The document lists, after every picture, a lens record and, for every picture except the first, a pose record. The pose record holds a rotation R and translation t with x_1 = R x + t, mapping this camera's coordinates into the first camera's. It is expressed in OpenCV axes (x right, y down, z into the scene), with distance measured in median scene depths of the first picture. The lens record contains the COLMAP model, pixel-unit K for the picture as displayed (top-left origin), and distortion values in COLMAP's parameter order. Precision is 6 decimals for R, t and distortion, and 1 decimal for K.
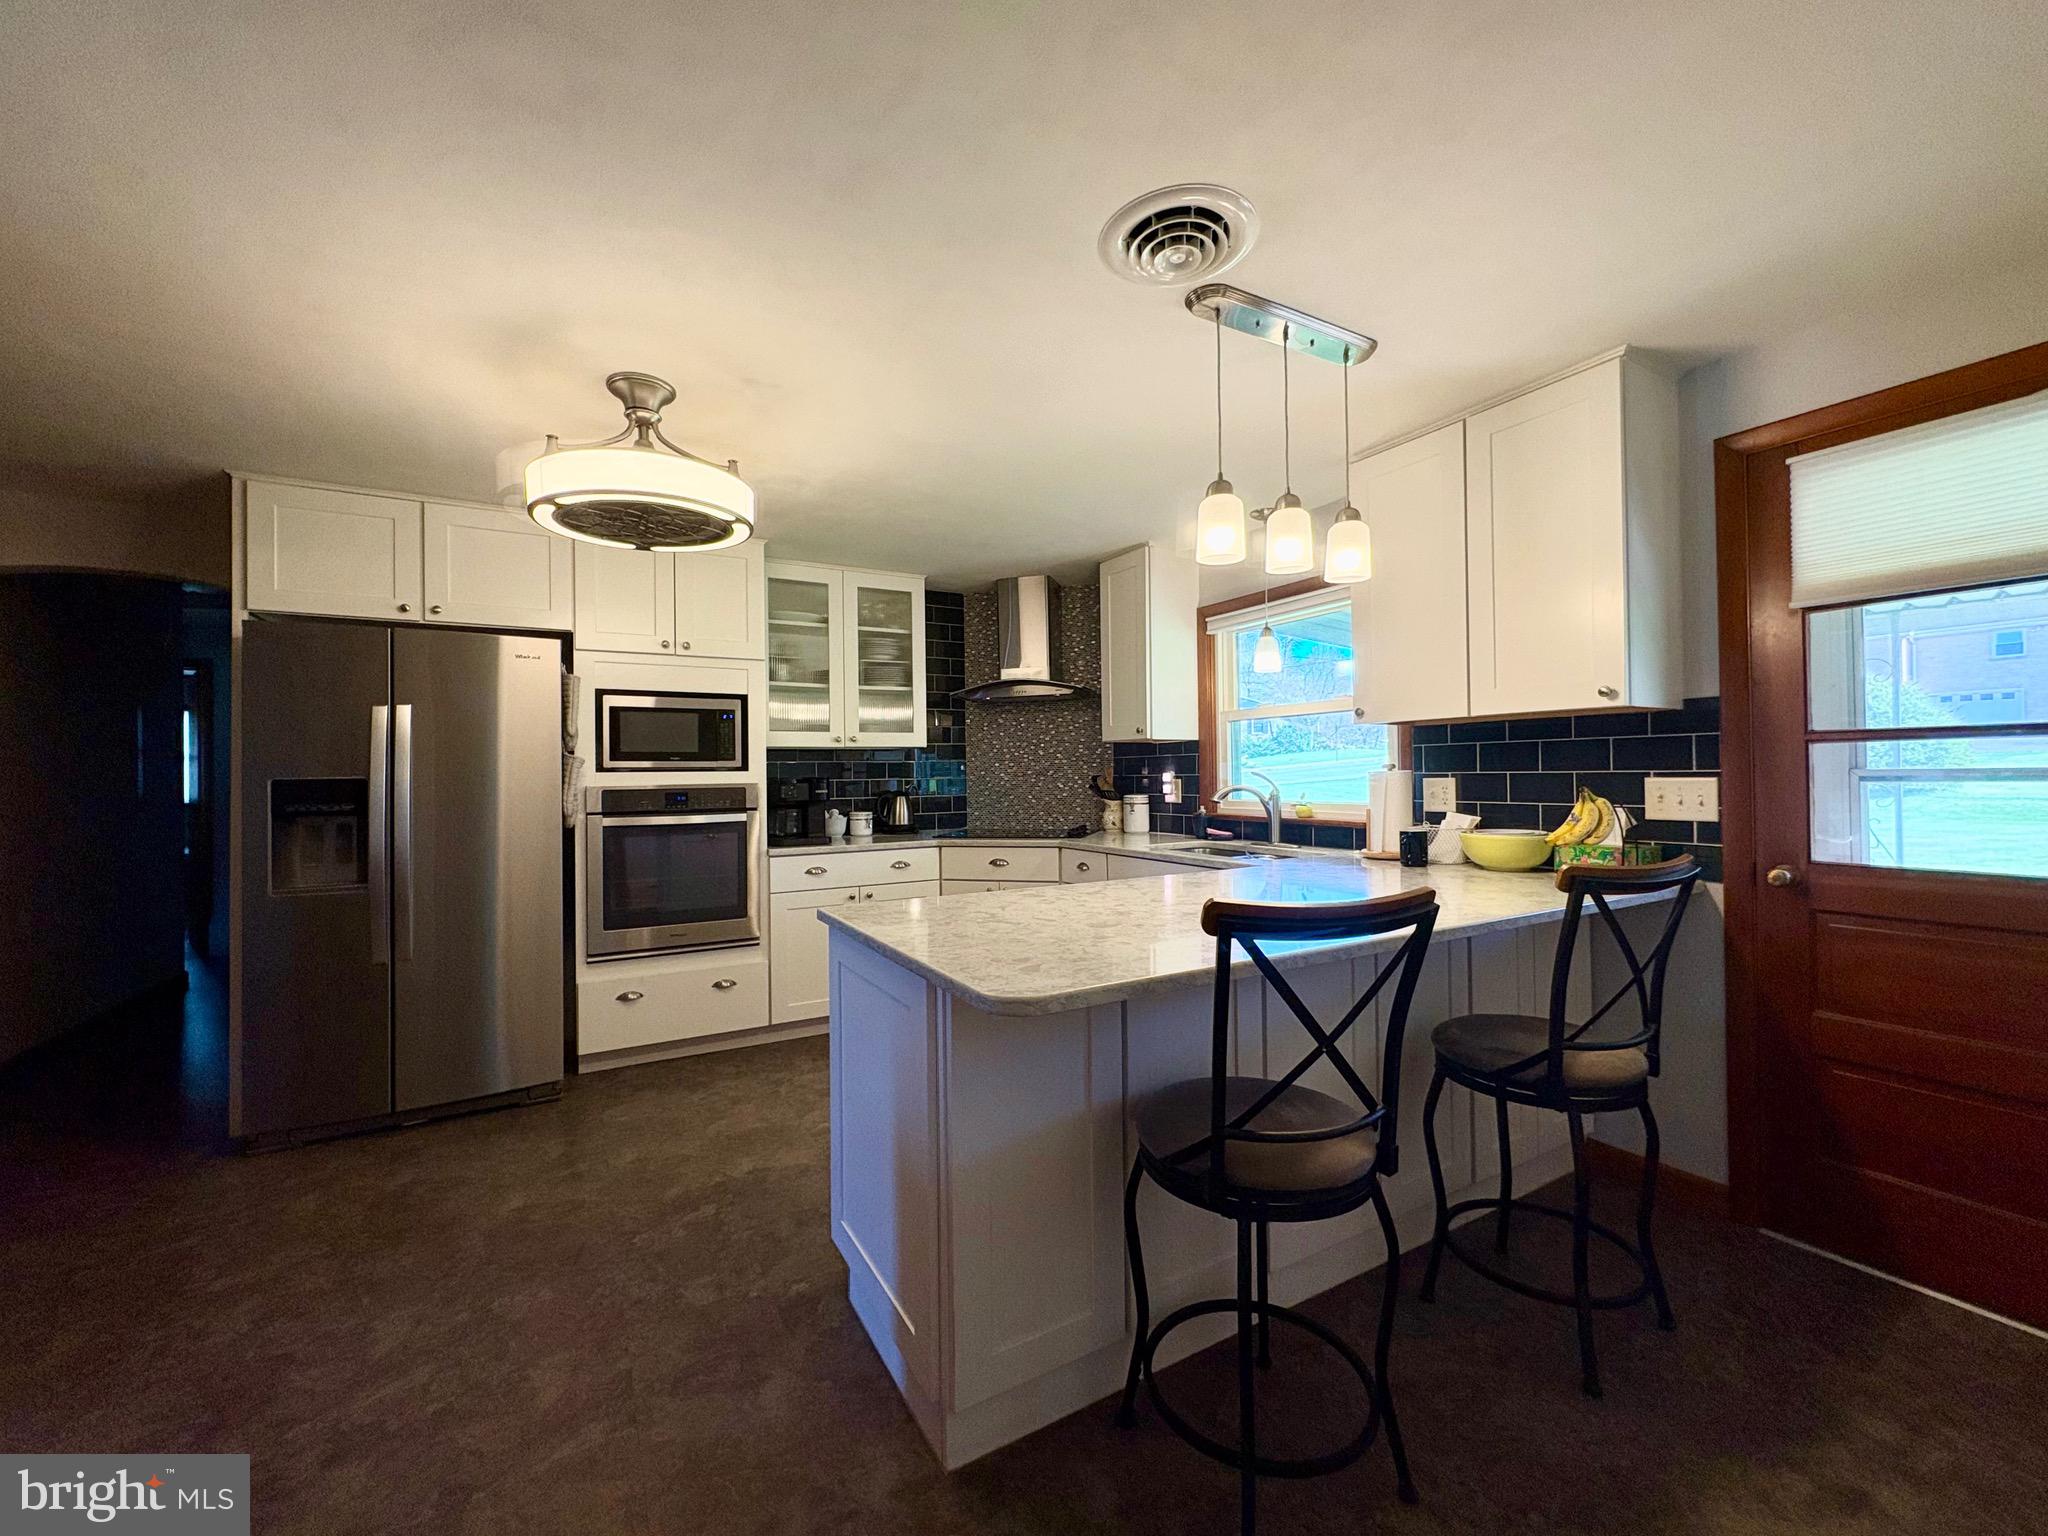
lens RADIAL K [[815.8, 0, 1024.0], [0, 815.8, 768.0], [0, 0, 1]] dist [-0.002591, -0.000145]
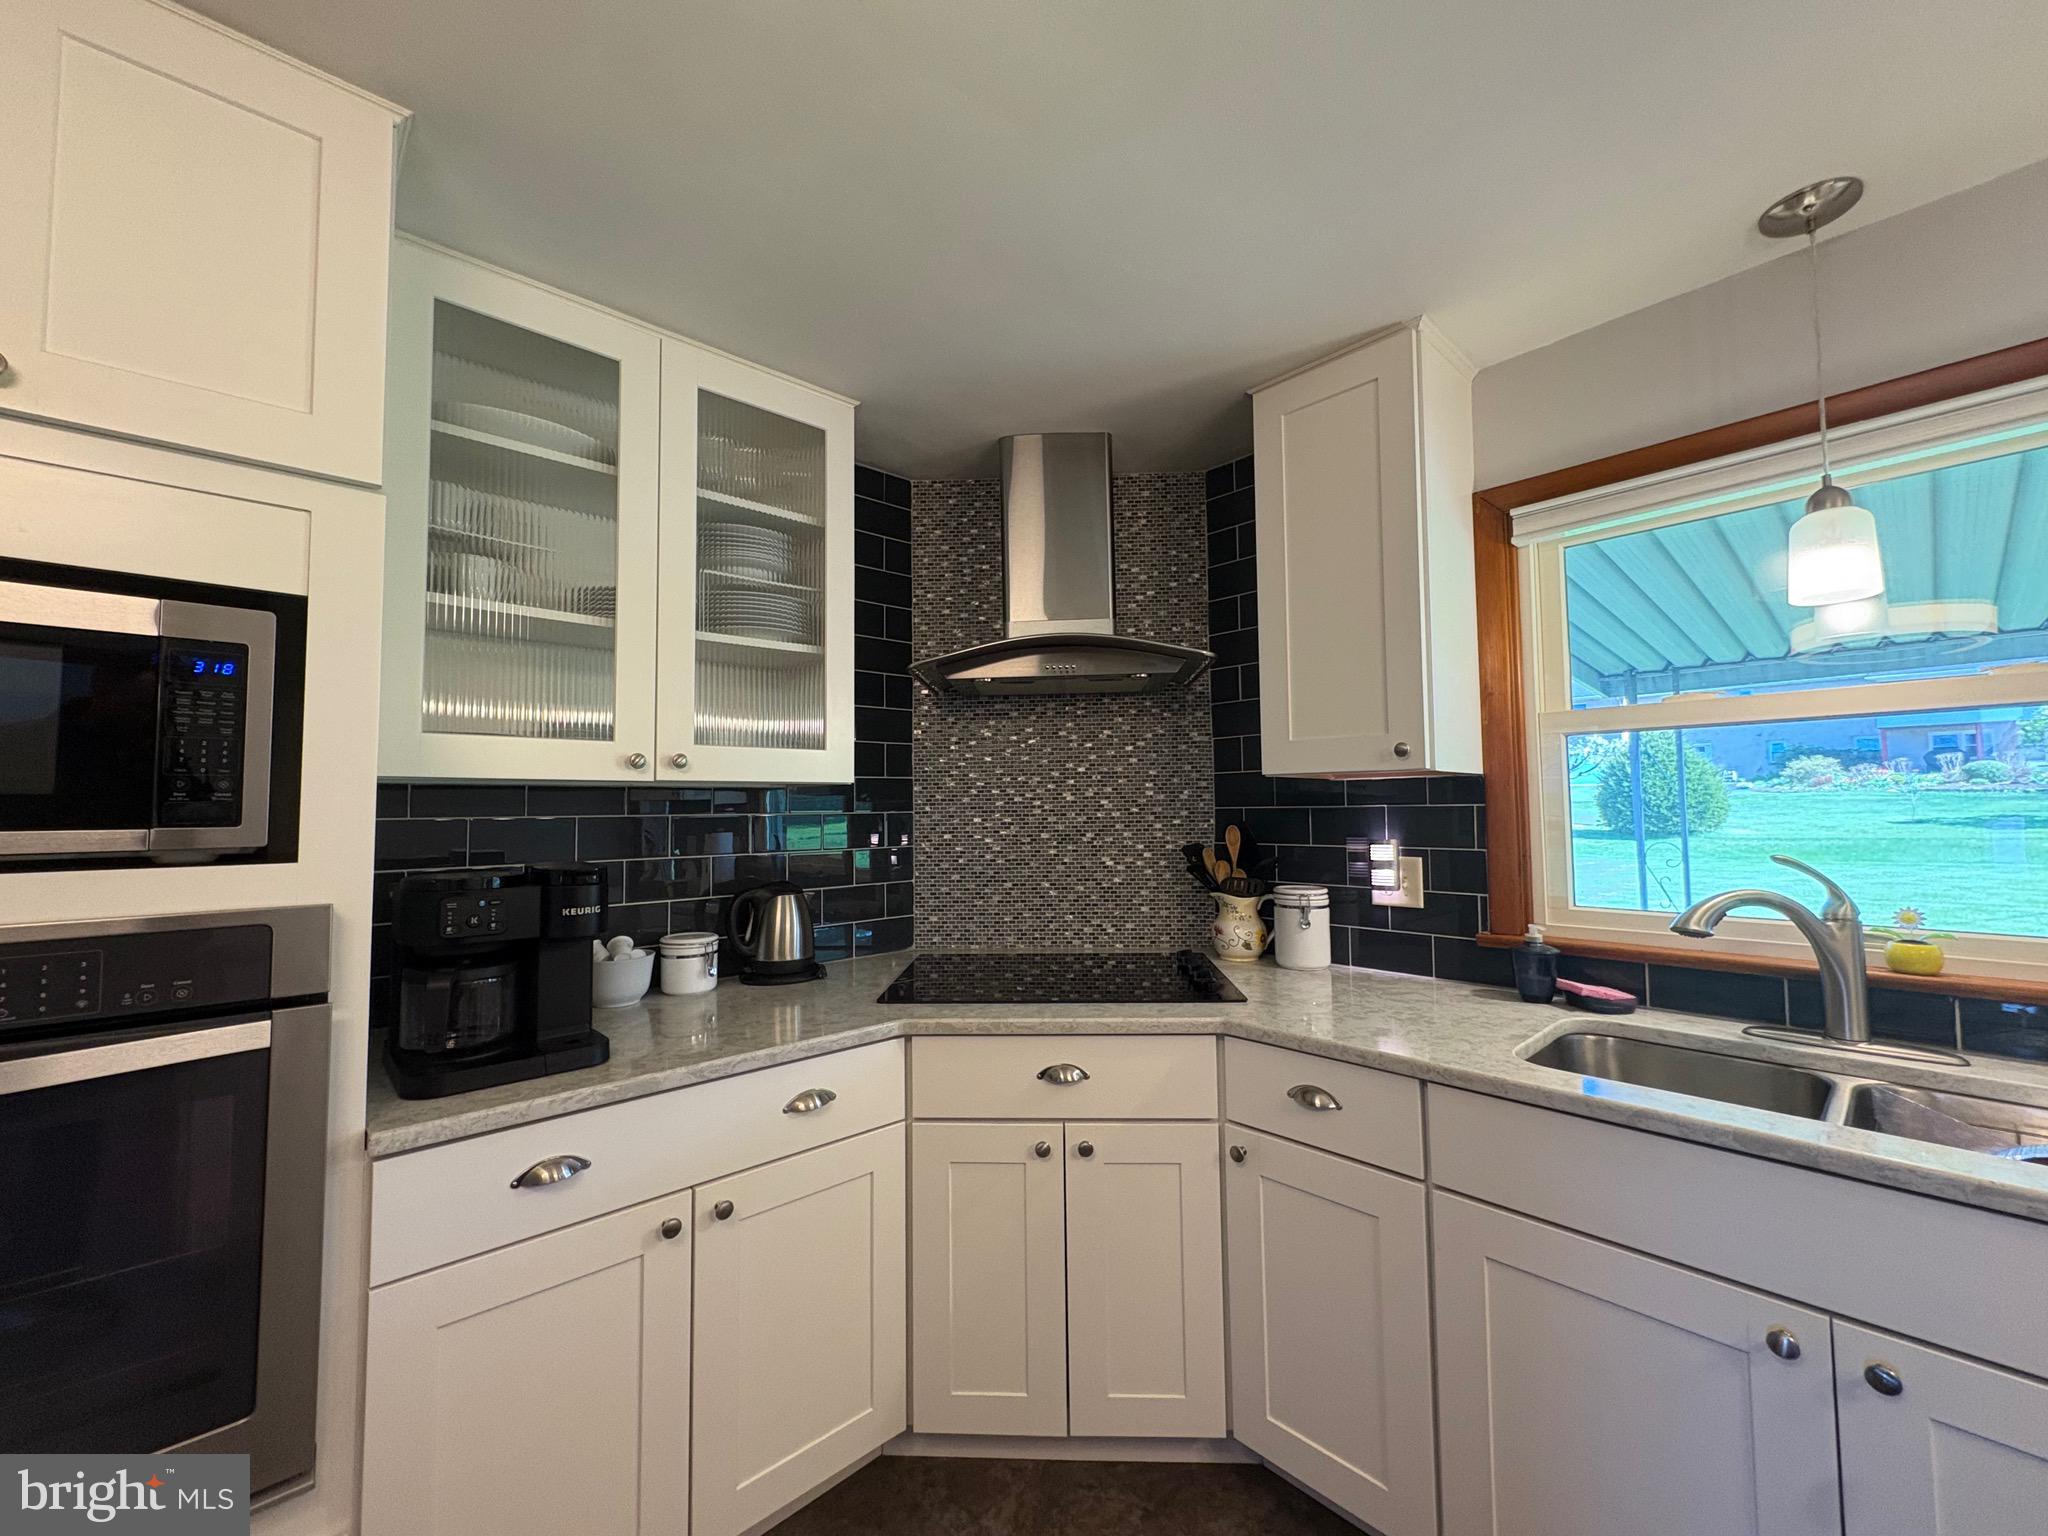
lens RADIAL K [[815.8, 0, 1024.0], [0, 815.8, 768.0], [0, 0, 1]] dist [-0.002591, -0.000145]
pose [[0.974397, 0.015008, 0.224334, -0.135792], [-0.004817, 0.998934, -0.045905, -0.015124], [-0.224784, 0.043649, 0.973431, 0.583727]]
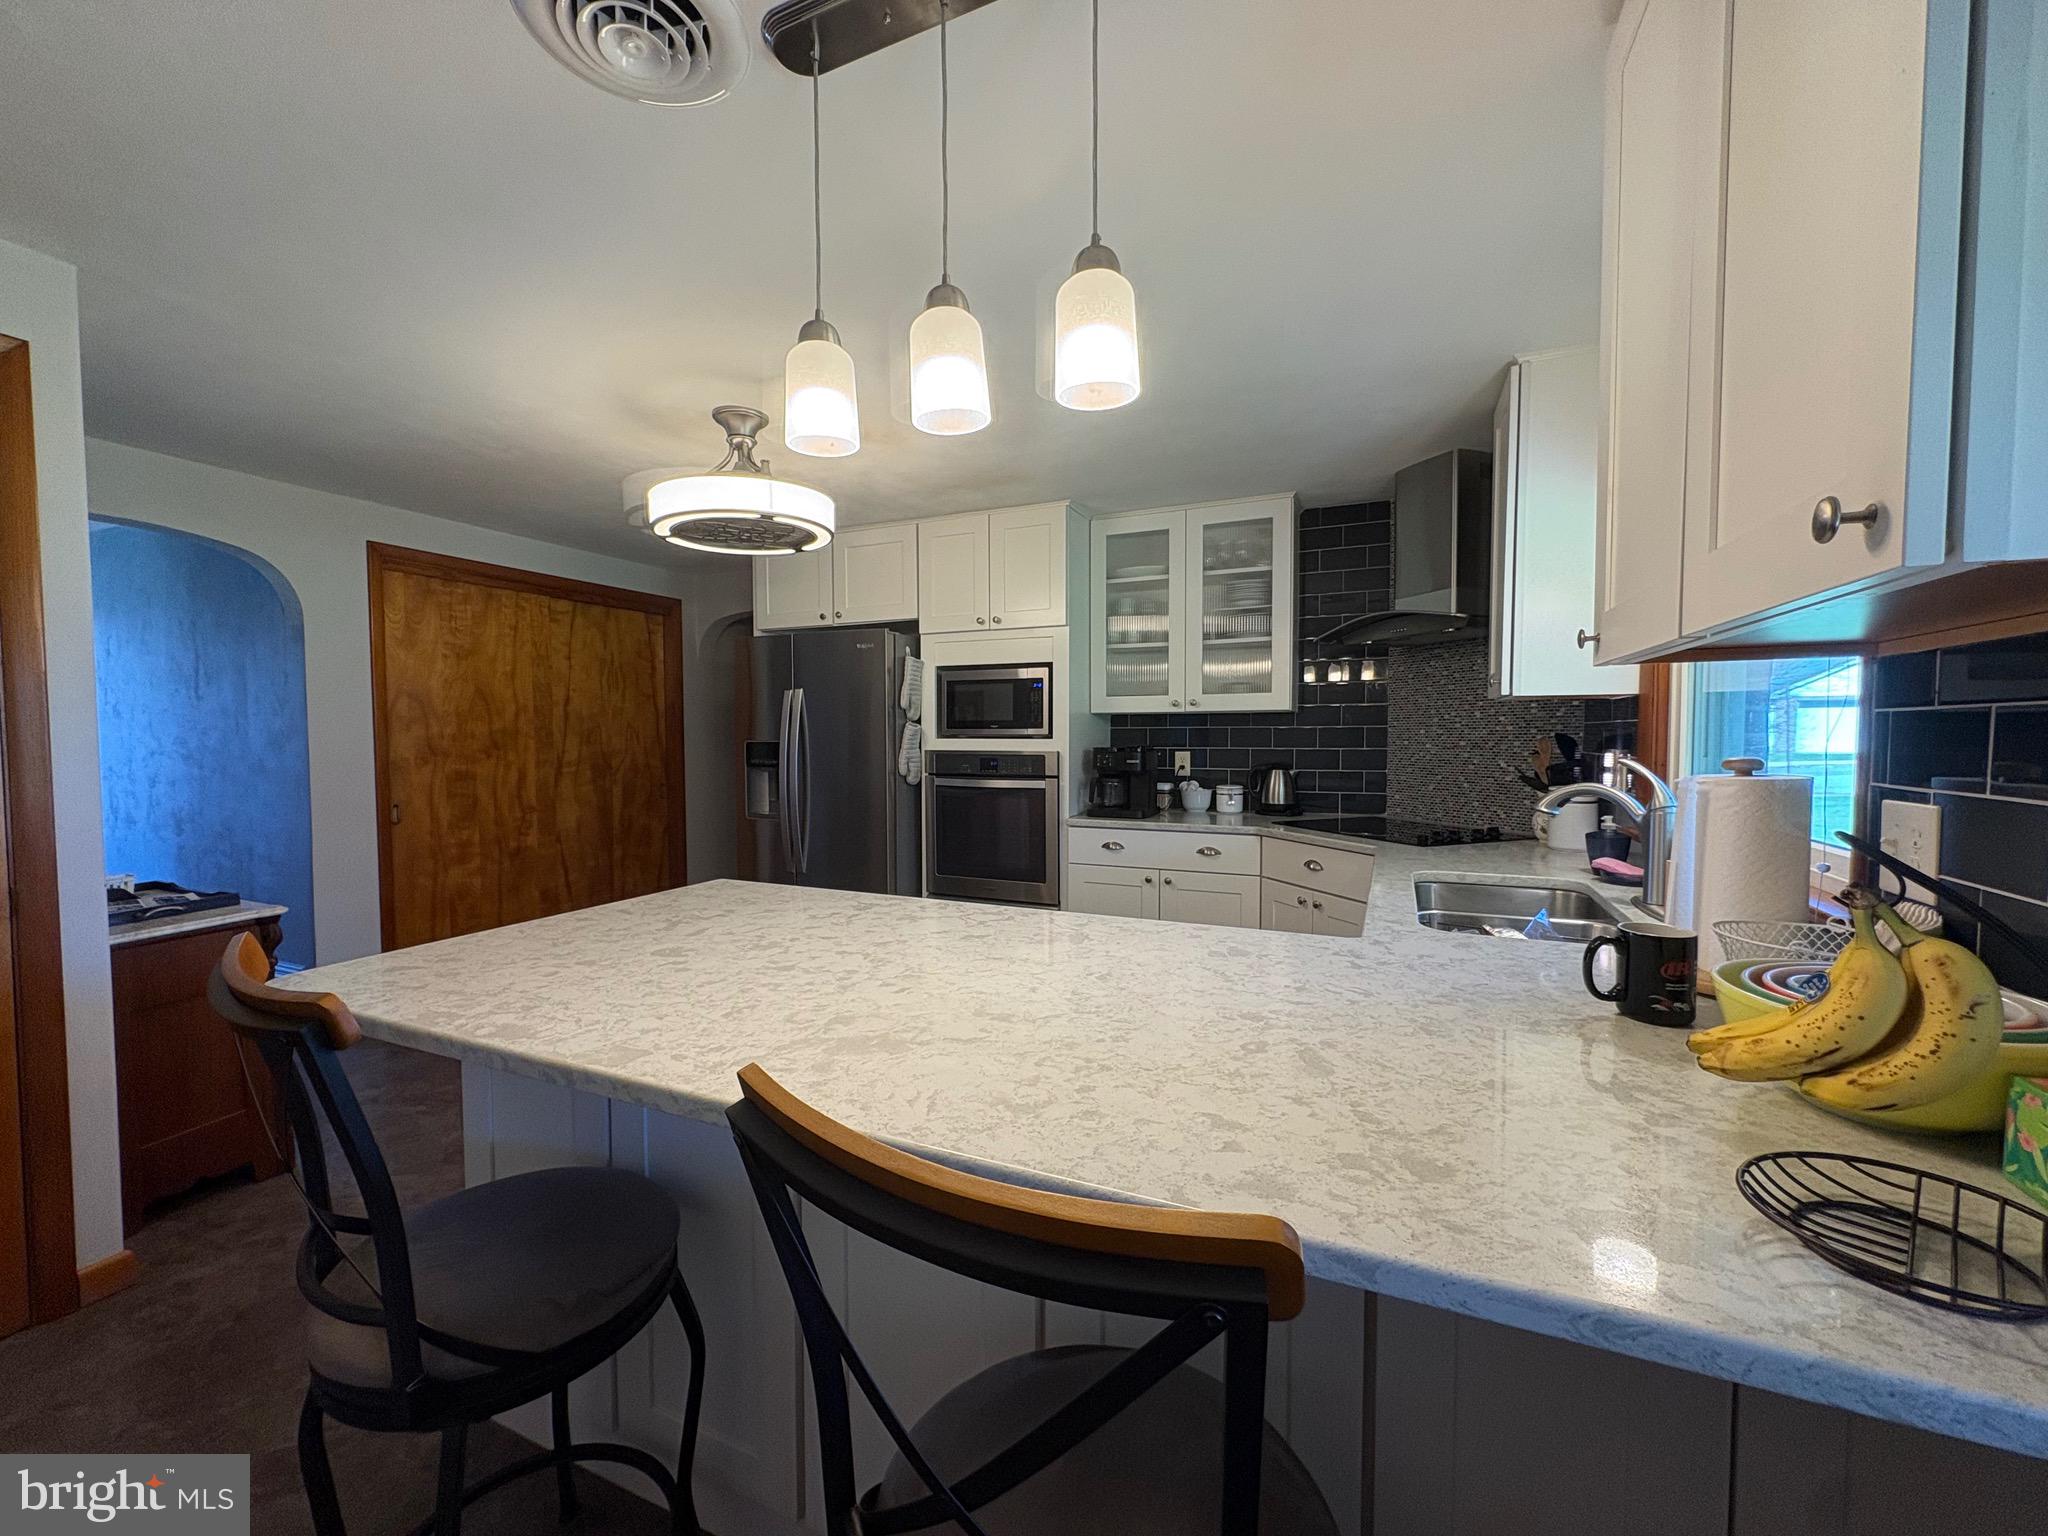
lens RADIAL K [[815.8, 0, 1024.0], [0, 815.8, 768.0], [0, 0, 1]] dist [-0.002591, -0.000145]
pose [[0.588064, 0.046025, -0.807504, 0.396263], [0.001208, 0.998329, 0.057781, -0.015999], [0.808813, -0.034954, 0.587026, 0.336179]]
